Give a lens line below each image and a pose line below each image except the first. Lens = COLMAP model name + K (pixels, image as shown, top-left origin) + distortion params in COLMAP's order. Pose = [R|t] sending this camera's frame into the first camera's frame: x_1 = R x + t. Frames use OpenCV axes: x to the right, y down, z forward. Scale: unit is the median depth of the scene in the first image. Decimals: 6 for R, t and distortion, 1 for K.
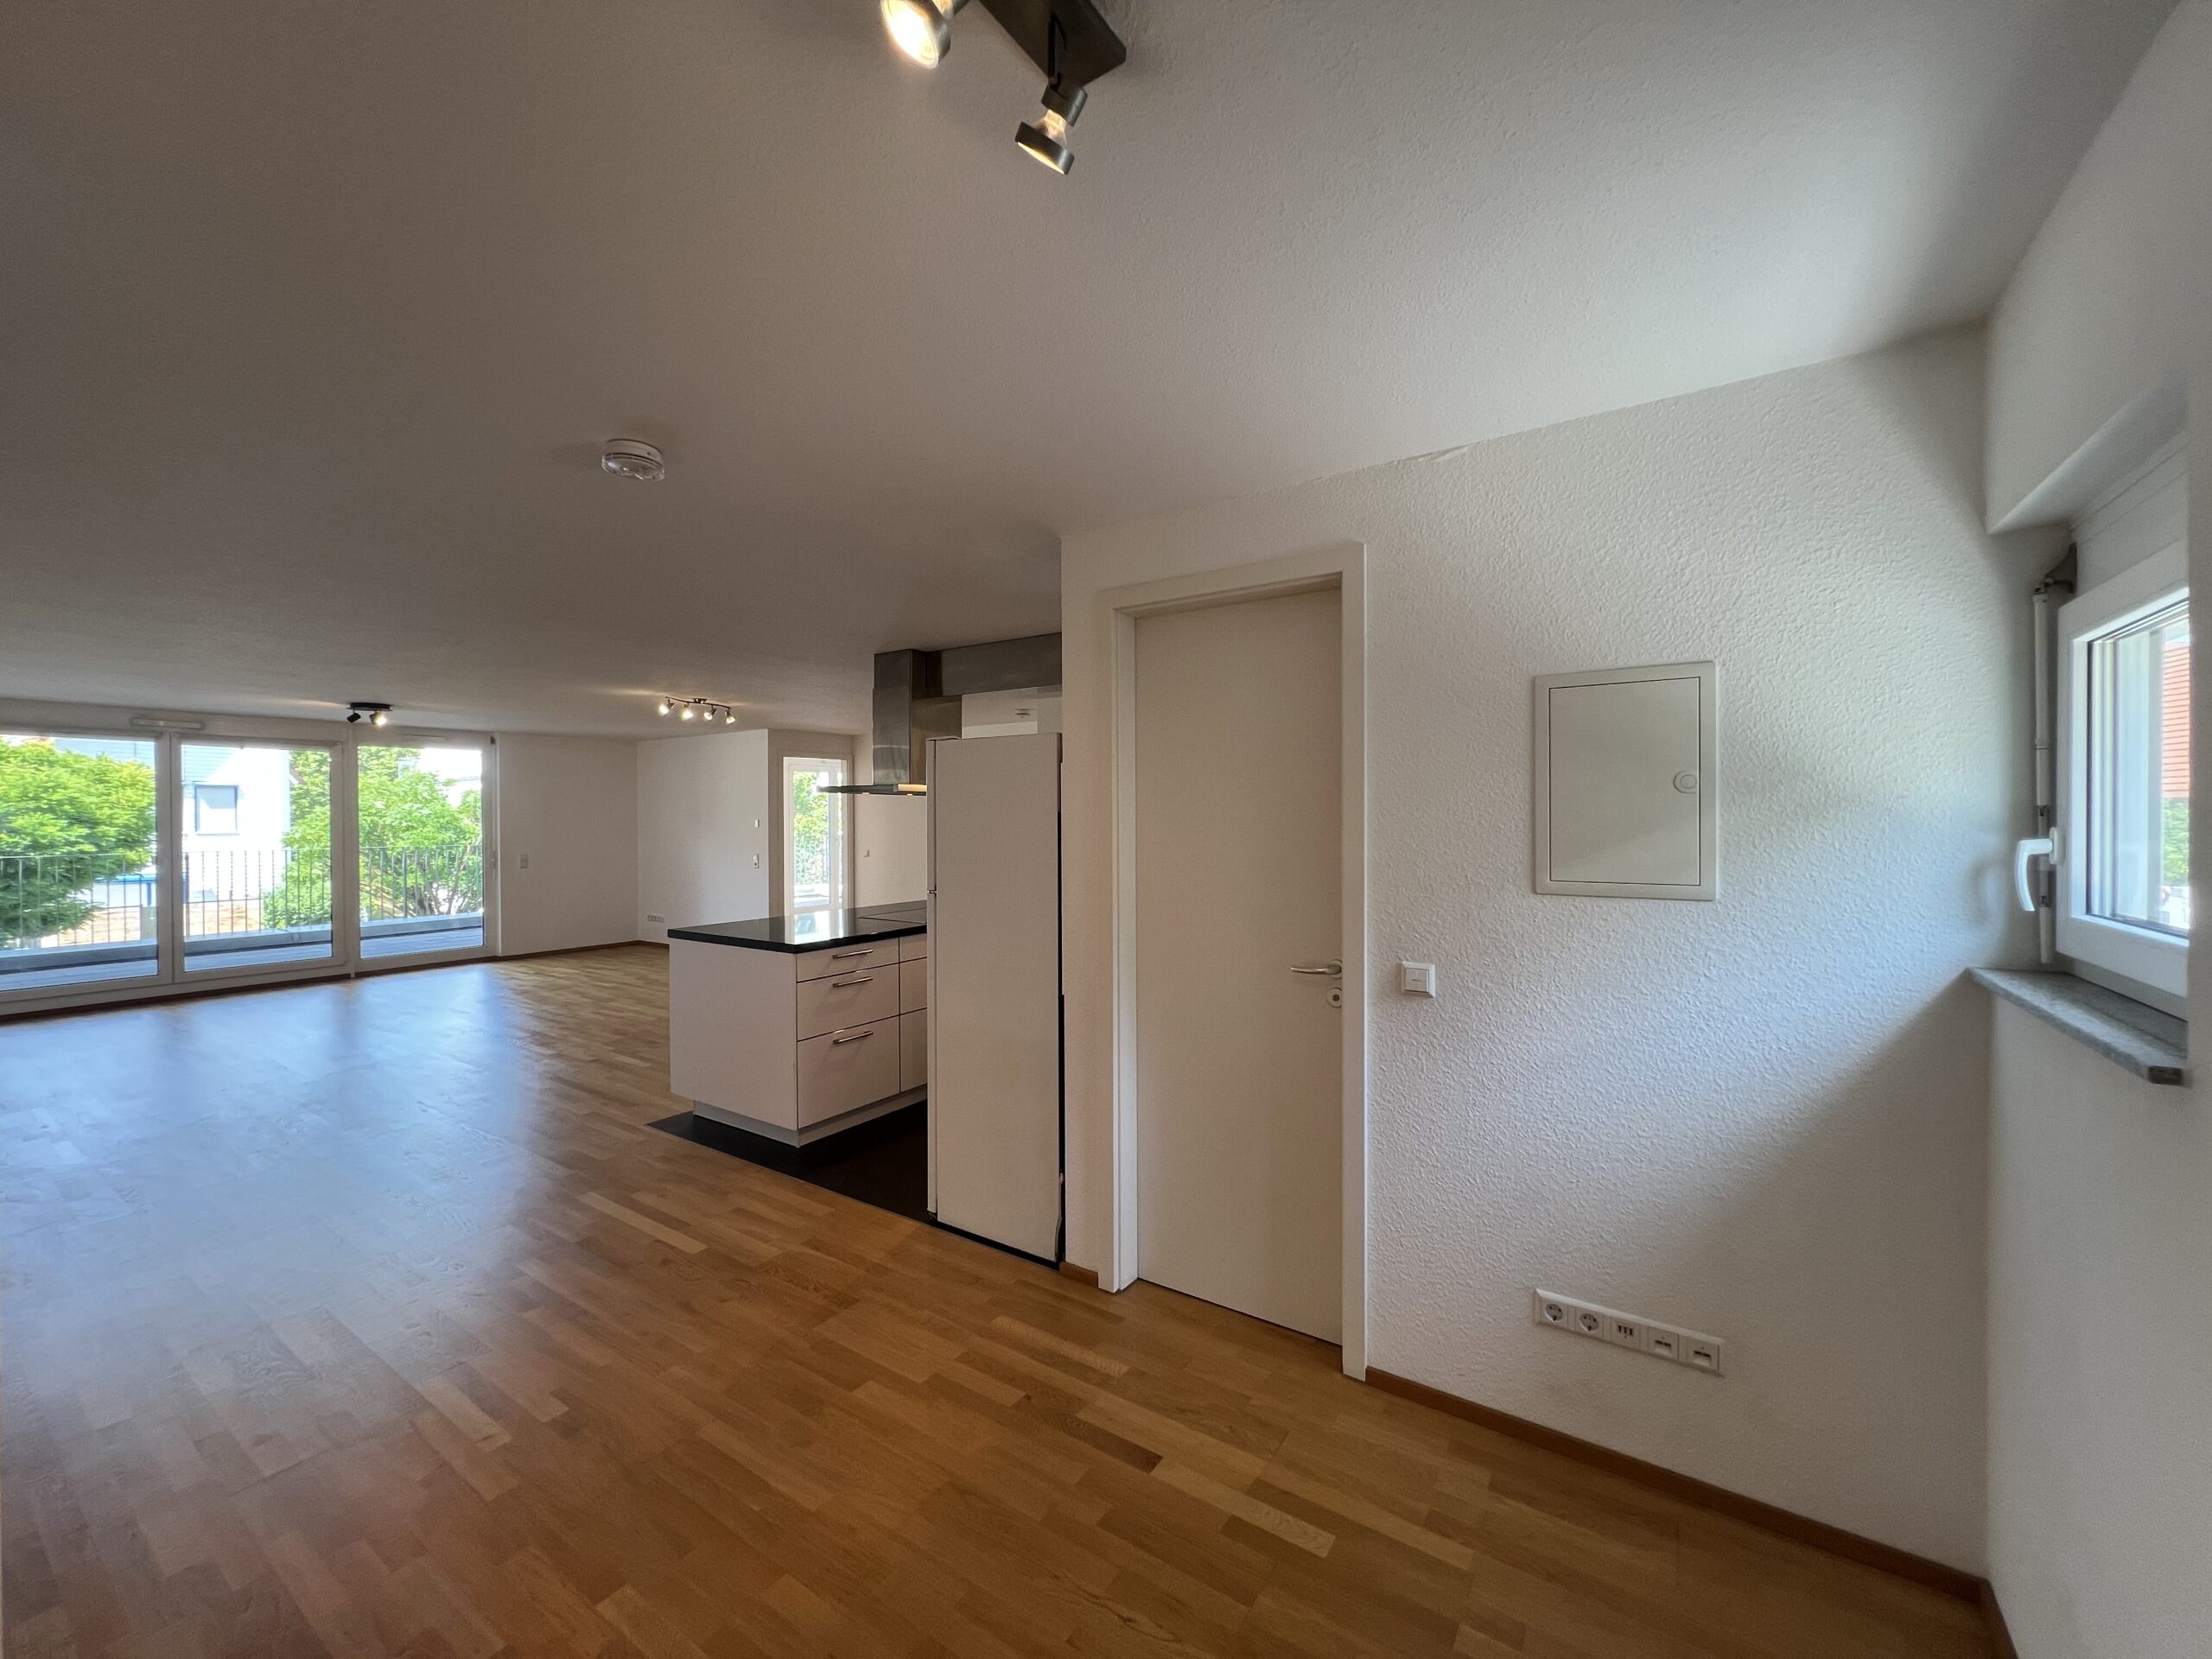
lens RADIAL K [[884.2, 0, 1097.9], [0, 884.2, 820.9], [0, 0, 1]] dist [-0.002578, 0.001513]
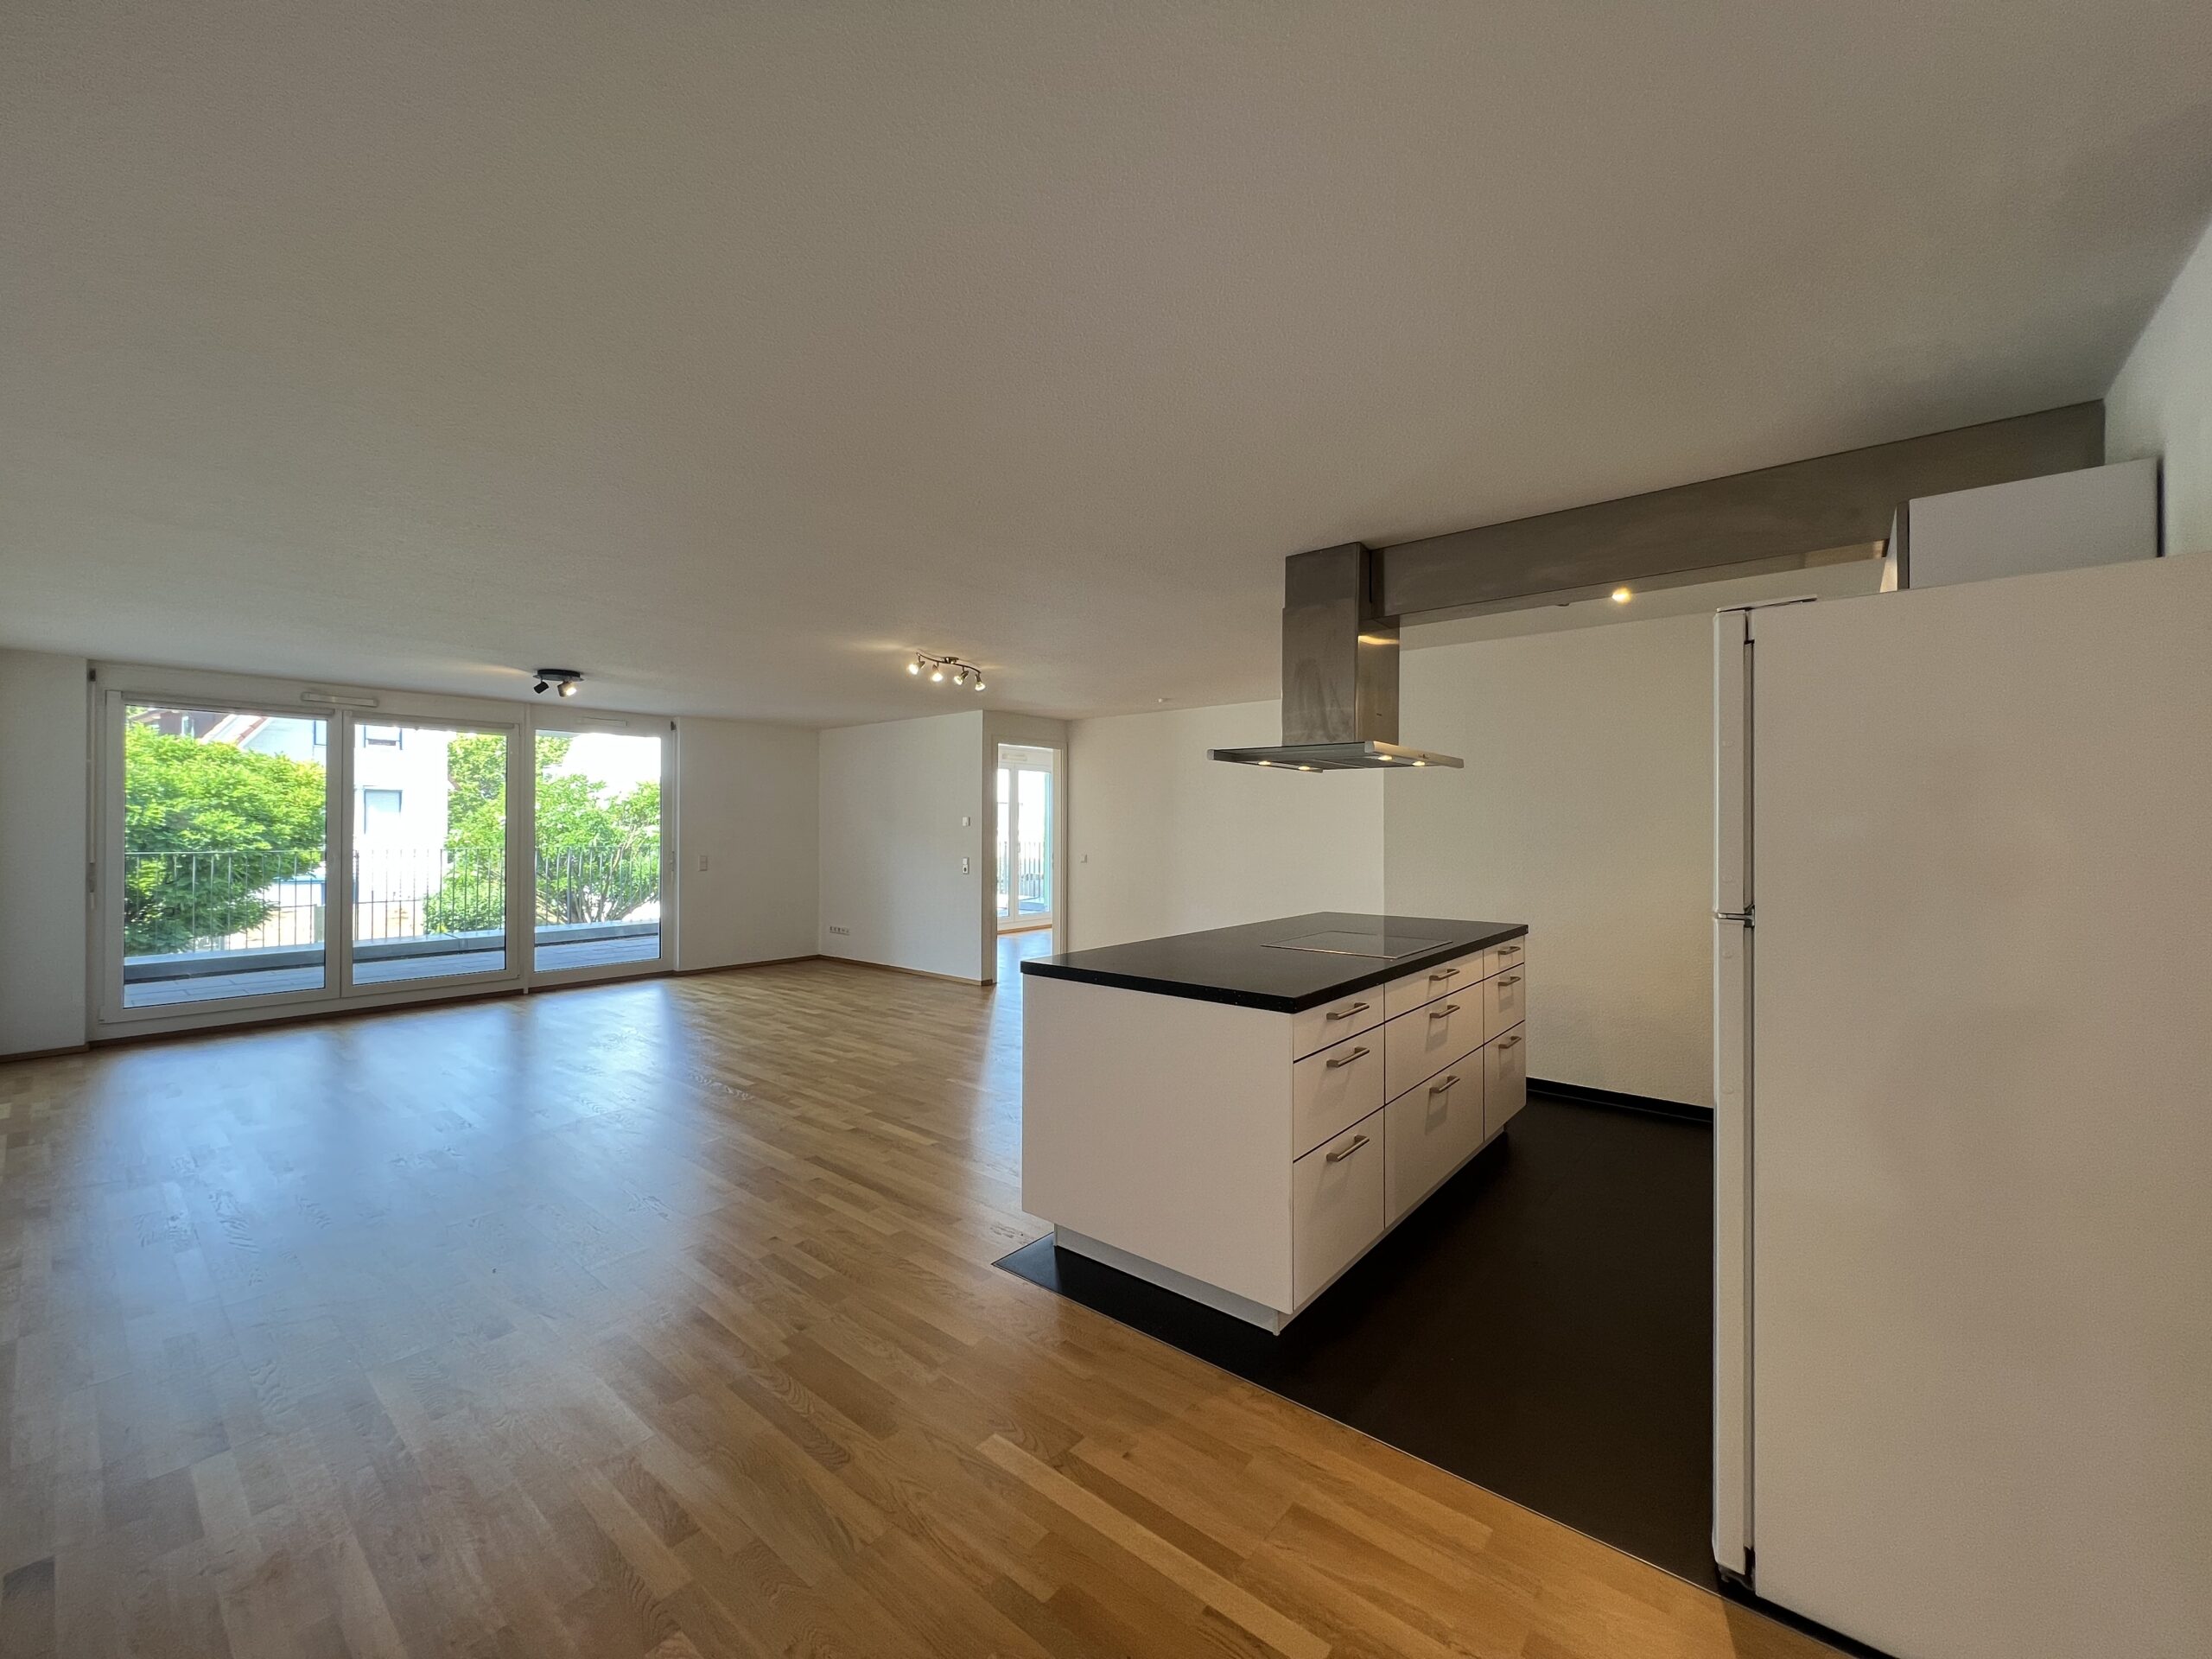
lens RADIAL K [[884.2, 0, 1099.2], [0, 884.2, 819.9], [0, 0, 1]] dist [-0.002578, 0.001513]
pose [[0.994851, 0.005794, -0.101182, -0.175607], [-0.007334, 0.999863, -0.014850, 0.013074], [0.101082, 0.015516, 0.994757, 0.168920]]
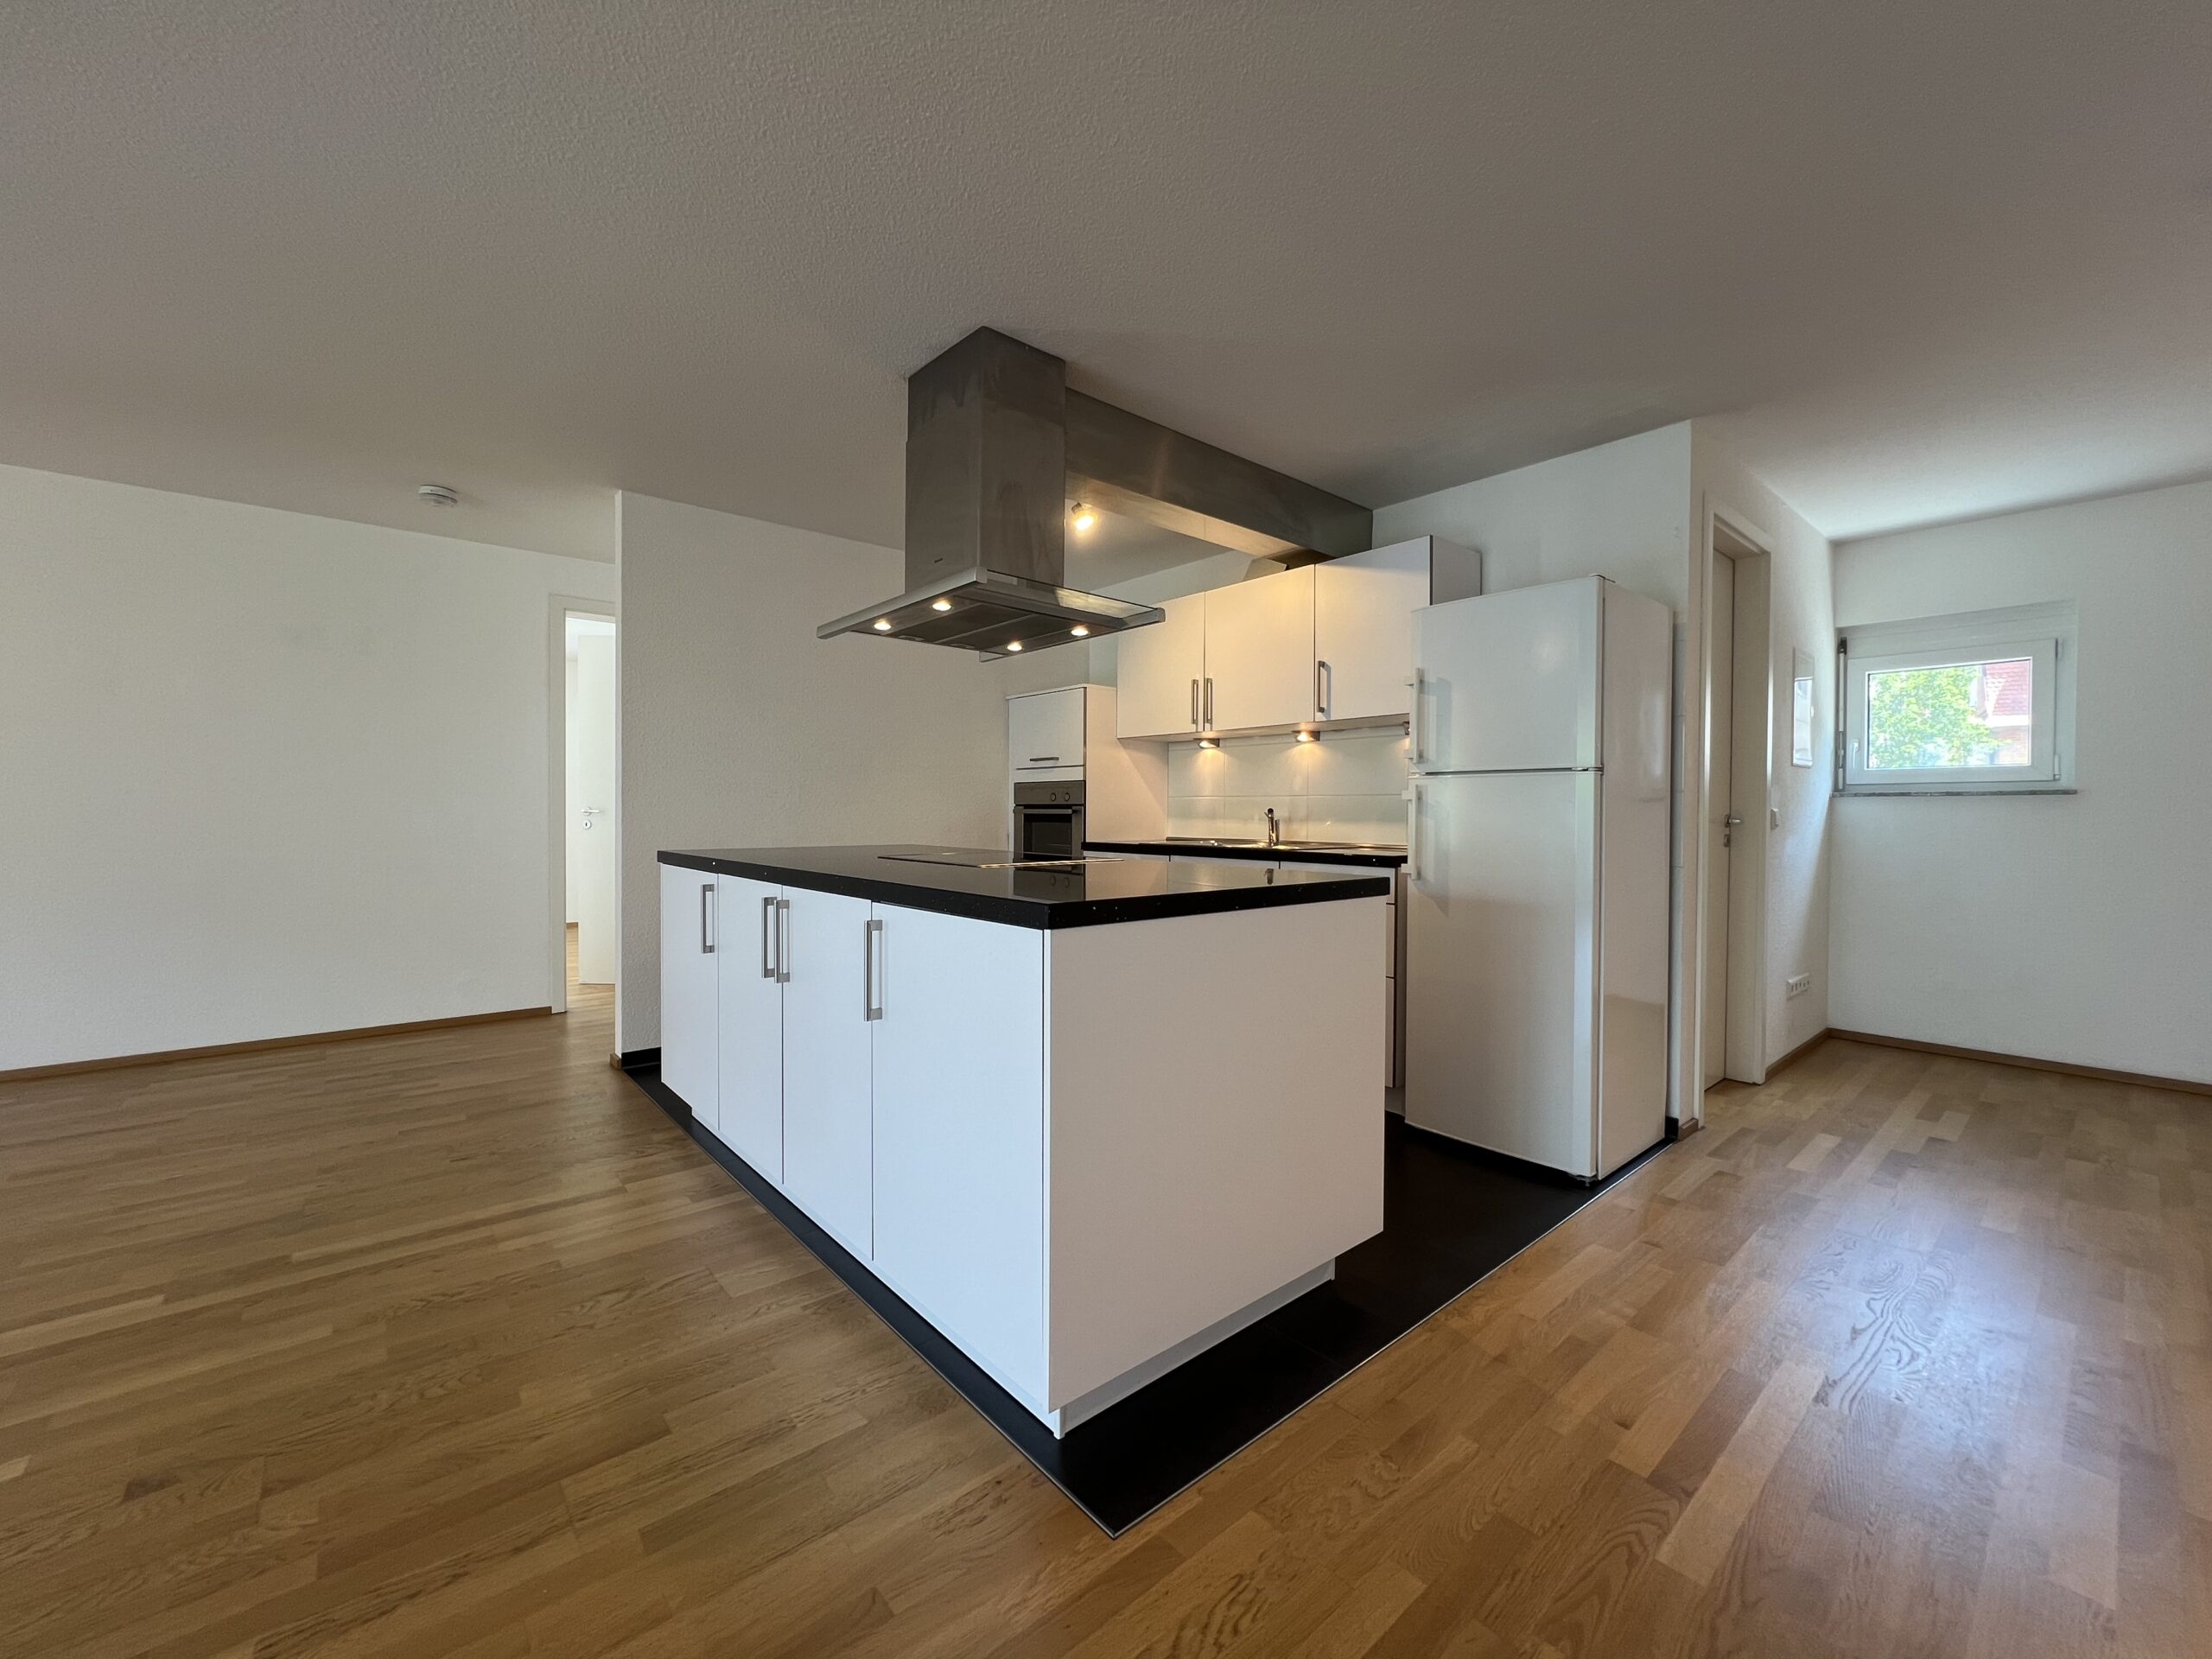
lens RADIAL K [[884.3, 0, 1099.7], [0, 884.3, 826.0], [0, 0, 1]] dist [-0.002470, -0.000136]
pose [[0.267193, -0.009646, 0.963595, -0.381393], [-0.002546, 0.999939, 0.010716, 0.043681], [-0.963640, -0.005317, 0.267152, 0.435490]]
